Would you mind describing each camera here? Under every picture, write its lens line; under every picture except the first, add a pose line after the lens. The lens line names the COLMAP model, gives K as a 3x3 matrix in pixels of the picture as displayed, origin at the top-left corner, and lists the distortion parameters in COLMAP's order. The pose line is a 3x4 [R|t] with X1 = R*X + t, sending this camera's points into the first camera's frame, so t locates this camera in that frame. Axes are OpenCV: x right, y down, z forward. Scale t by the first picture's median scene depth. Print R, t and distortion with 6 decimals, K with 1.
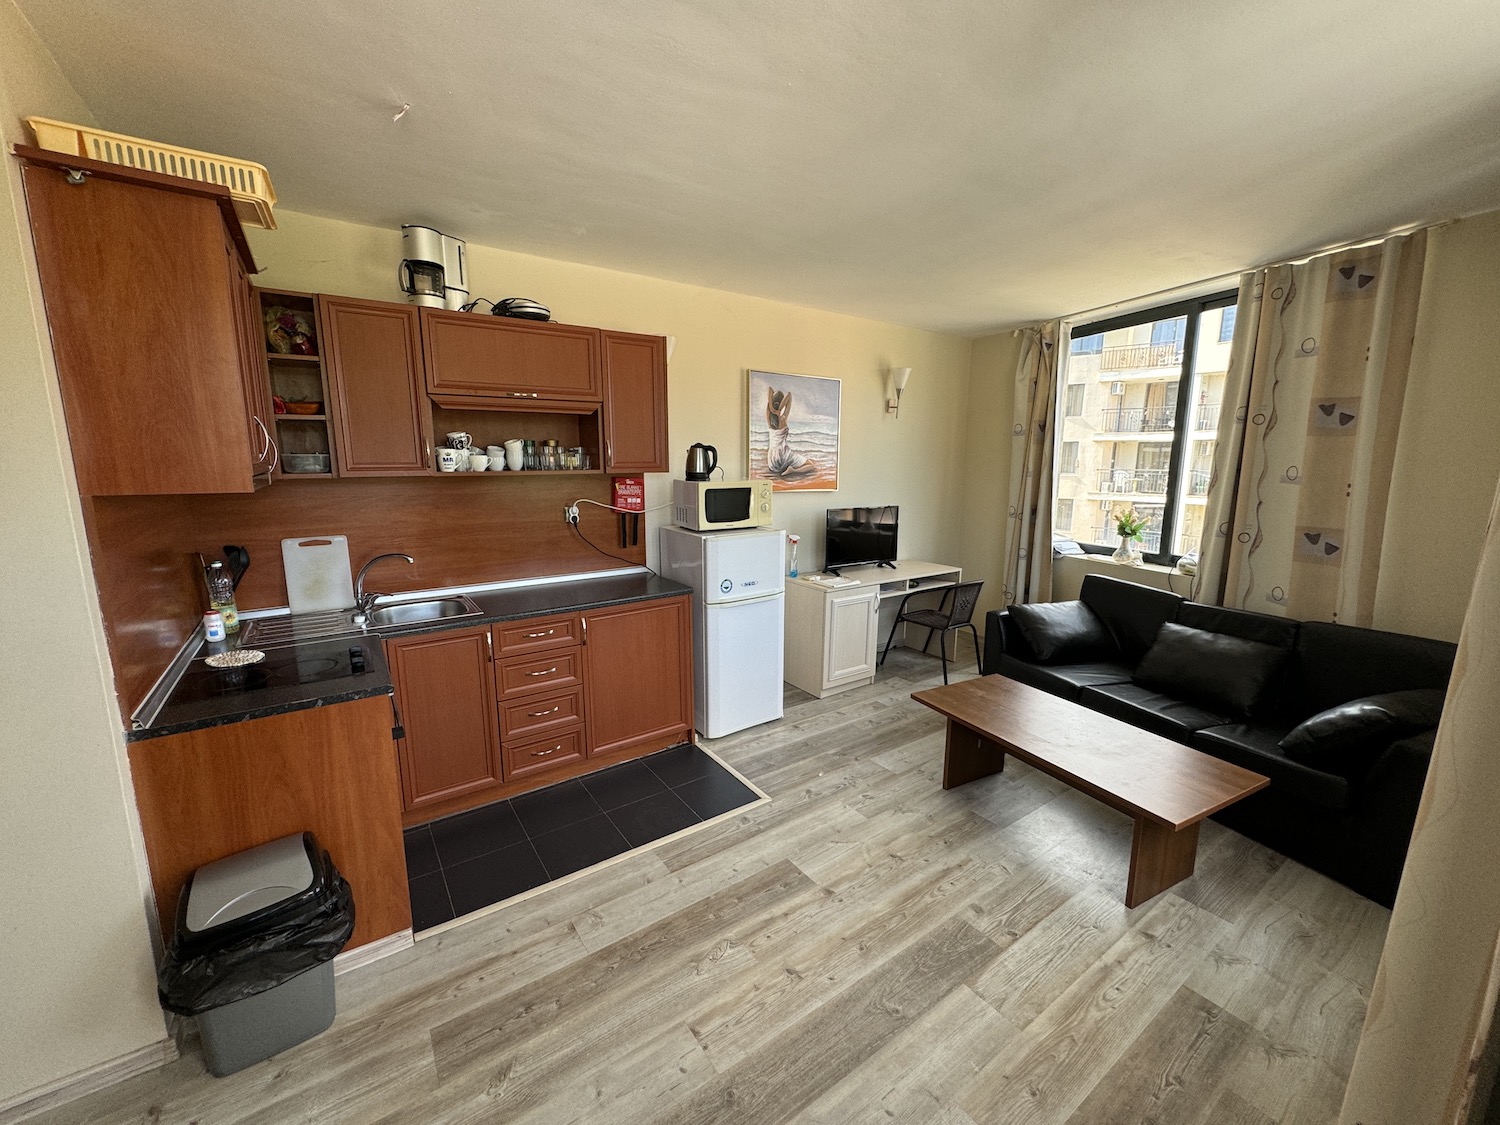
lens RADIAL K [[599.5, 0, 745.5], [0, 599.5, 560.0], [0, 0, 1]] dist [-0.001849, 0.000660]
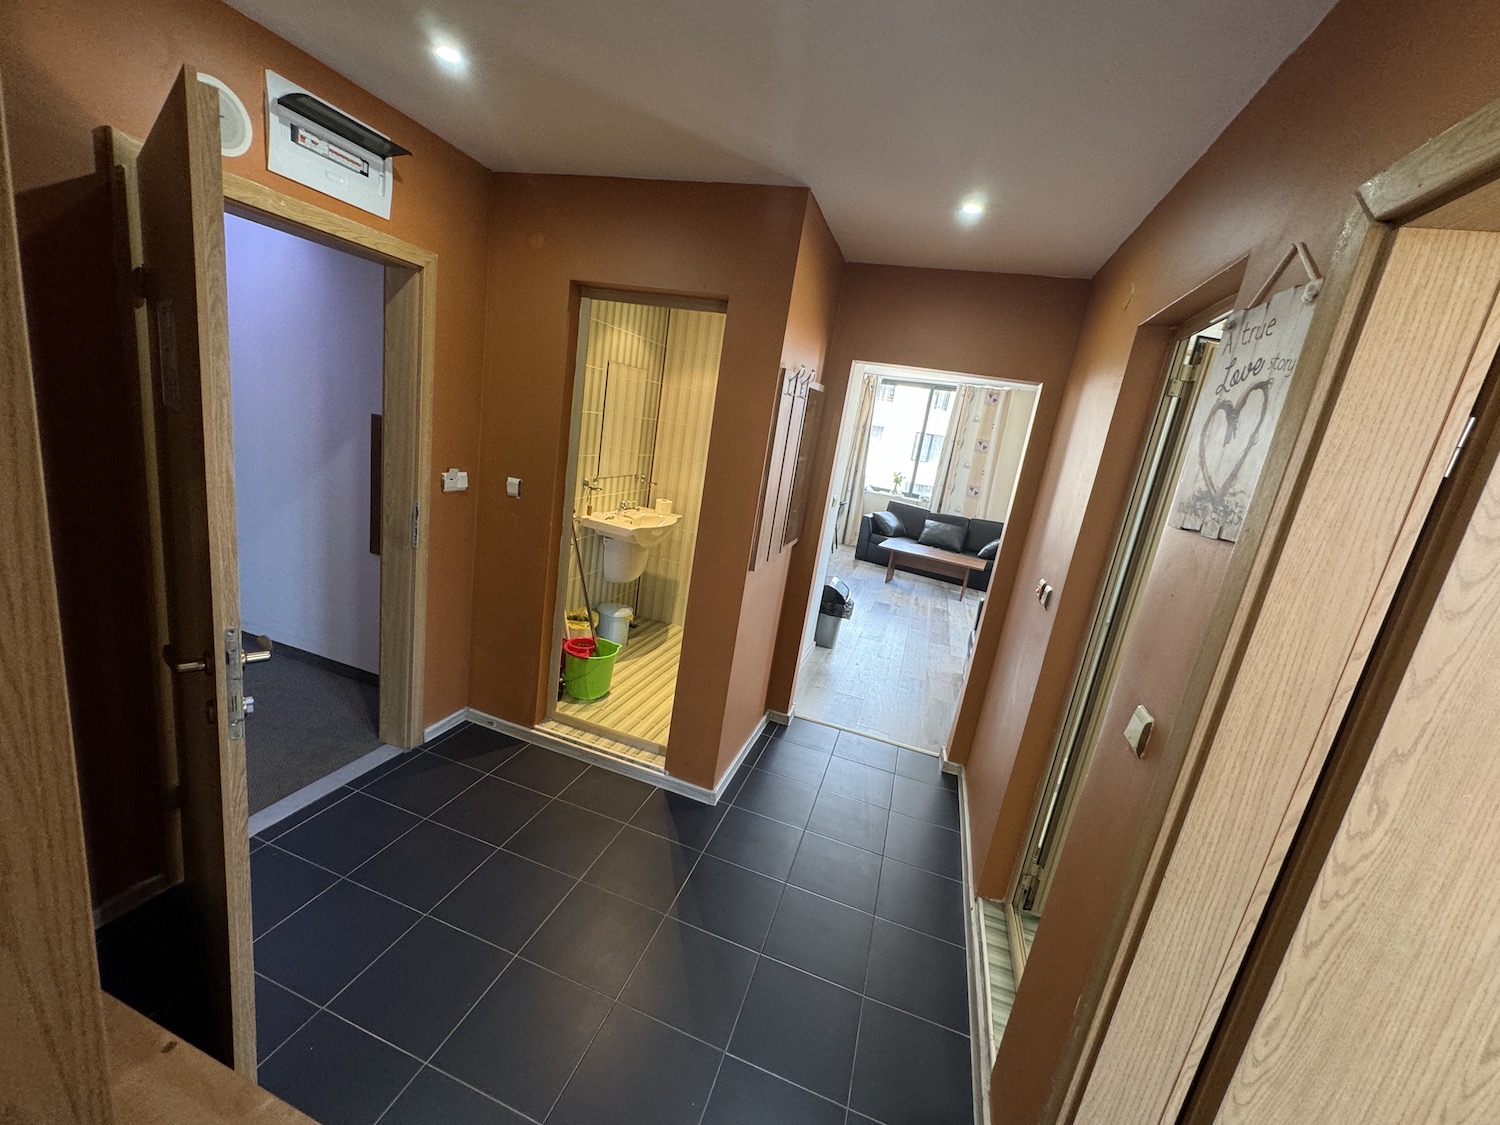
lens RADIAL K [[599.5, 0, 756.4], [0, 599.5, 564.2], [0, 0, 1]] dist [-0.001849, 0.000660]
pose [[0.774780, -0.028861, 0.631572, -1.575170], [-0.047056, 0.993554, 0.103129, 0.069341], [-0.630477, -0.109622, 0.768428, -0.538631]]
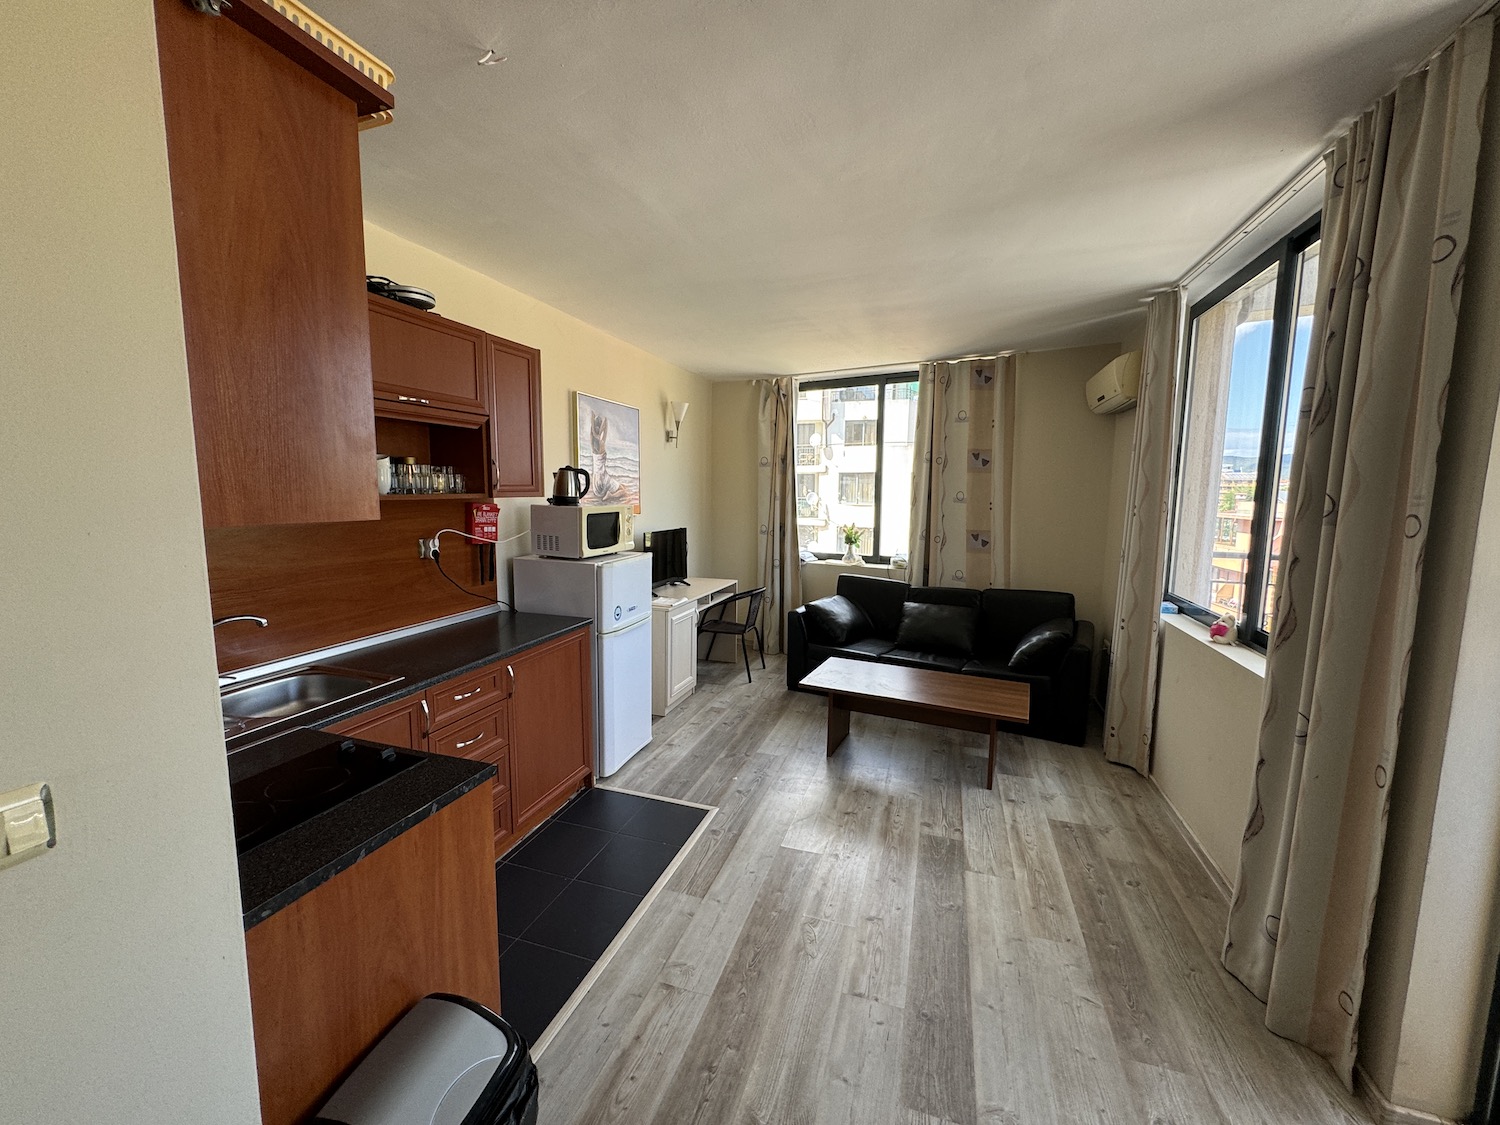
lens RADIAL K [[599.5, 0, 748.2], [0, 599.5, 560.6], [0, 0, 1]] dist [-0.001849, 0.000660]
pose [[0.798088, -0.065831, 0.598934, -0.470343], [0.092412, 0.995627, -0.013707, -0.008492], [-0.595413, 0.066288, 0.800681, 0.099025]]
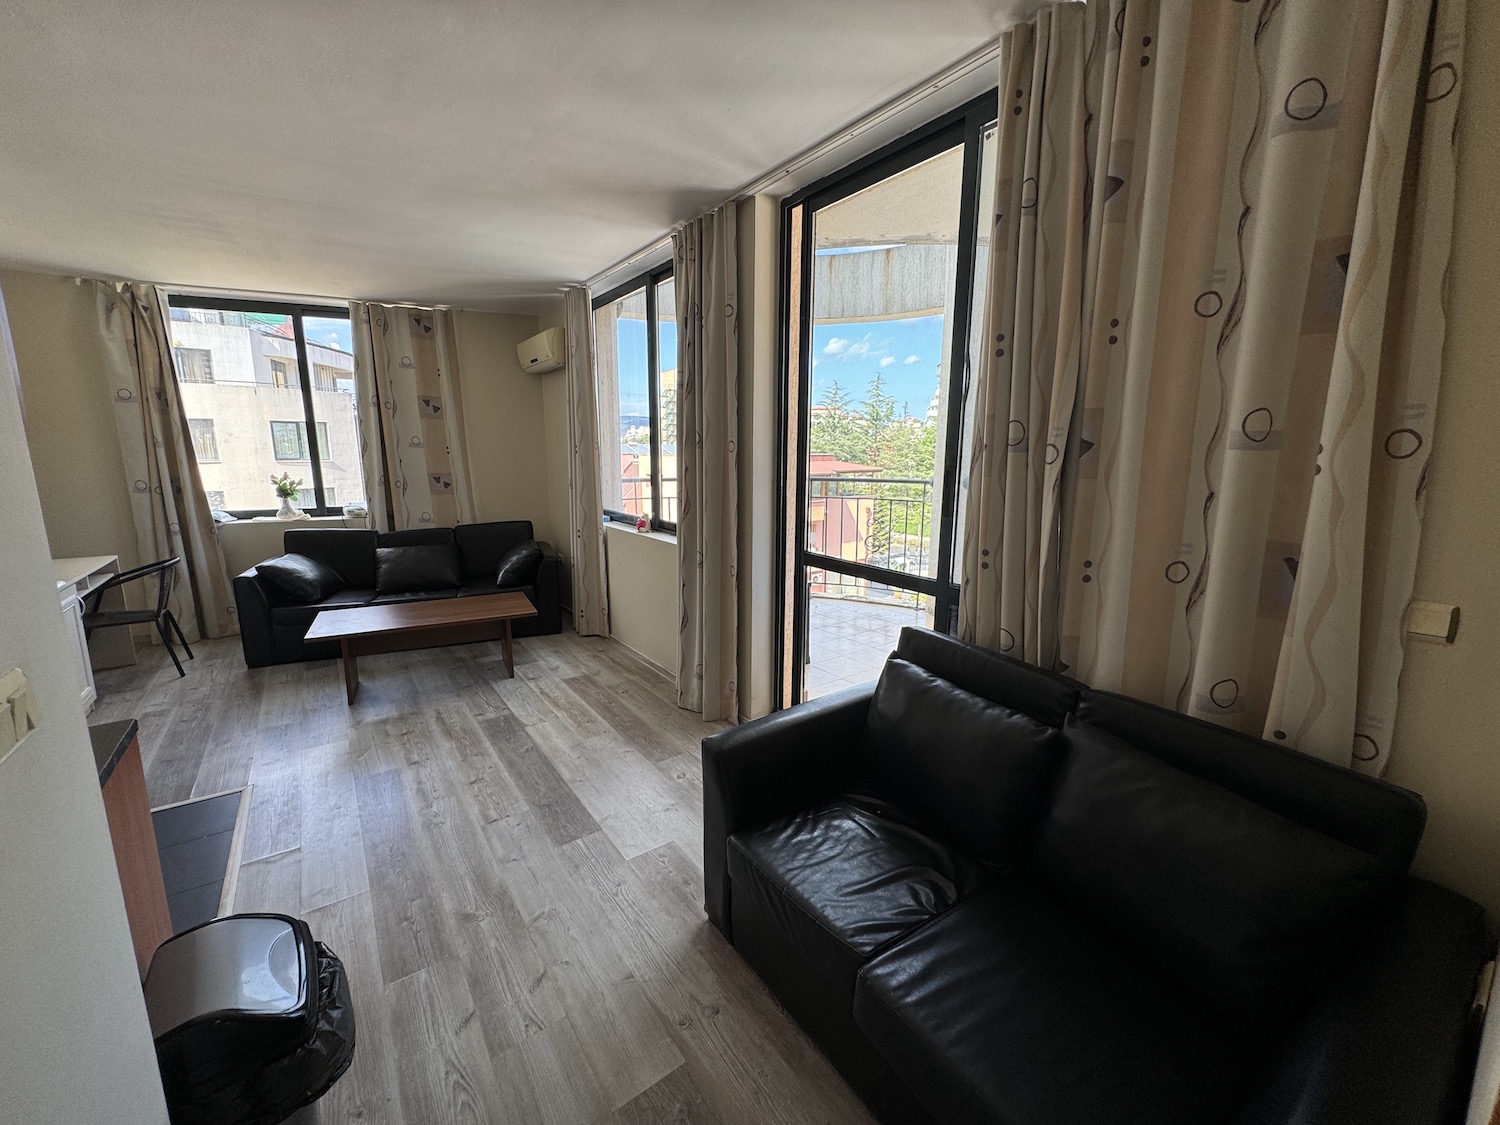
lens RADIAL K [[599.5, 0, 746.8], [0, 599.5, 561.2], [0, 0, 1]] dist [-0.001849, 0.000660]
pose [[-0.019101, -0.187126, 0.982150, -0.759077], [0.159565, 0.969168, 0.187756, 0.008006], [-0.987003, 0.160304, 0.011346, 0.157660]]
